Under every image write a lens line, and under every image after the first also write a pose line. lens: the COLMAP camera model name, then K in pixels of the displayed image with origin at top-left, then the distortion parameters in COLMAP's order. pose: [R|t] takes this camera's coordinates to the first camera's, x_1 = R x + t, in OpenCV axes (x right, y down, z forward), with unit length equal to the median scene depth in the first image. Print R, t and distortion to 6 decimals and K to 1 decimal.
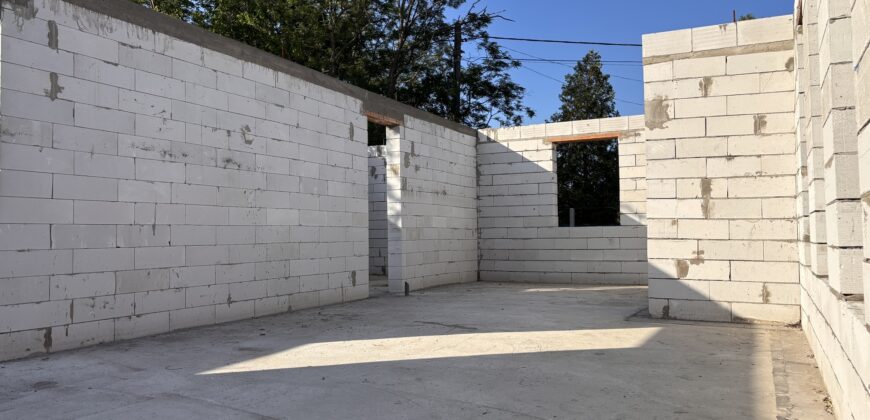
lens RADIAL K [[681.8, 0, 431.1], [0, 681.8, 205.2], [0, 0, 1]] dist [0.054898, -0.067224]
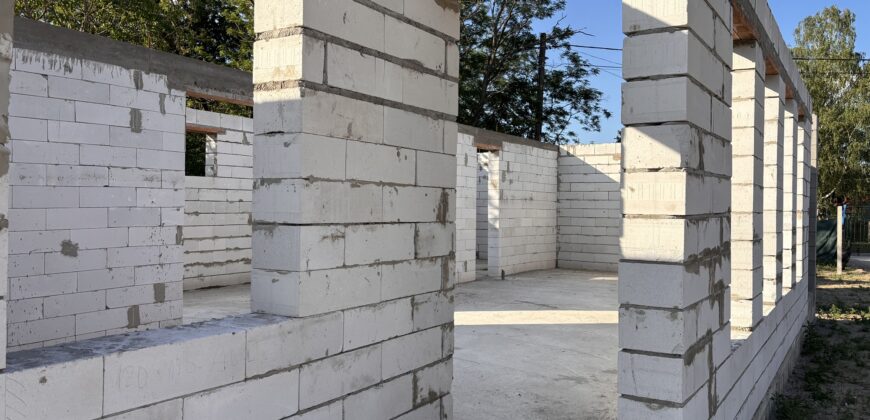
lens RADIAL K [[670.5, 0, 422.7], [0, 670.5, 210.1], [0, 0, 1]] dist [0.126044, -0.178697]
pose [[0.992114, 0.024757, -0.122872, -0.025232], [-0.018858, 0.998624, 0.048941, -0.051871], [0.123915, -0.046238, 0.991215, -0.258919]]
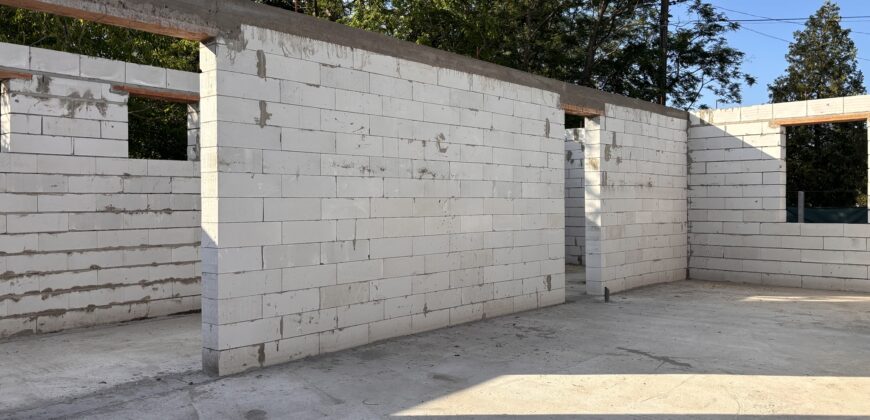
lens RADIAL K [[681.8, 0, 431.1], [0, 681.8, 205.2], [0, 0, 1]] dist [0.054898, -0.067224]
pose [[0.960365, 0.010311, -0.278555, -0.005170], [0.003818, 0.998735, 0.050132, -0.035588], [0.278720, -0.049209, 0.959111, 0.028911]]
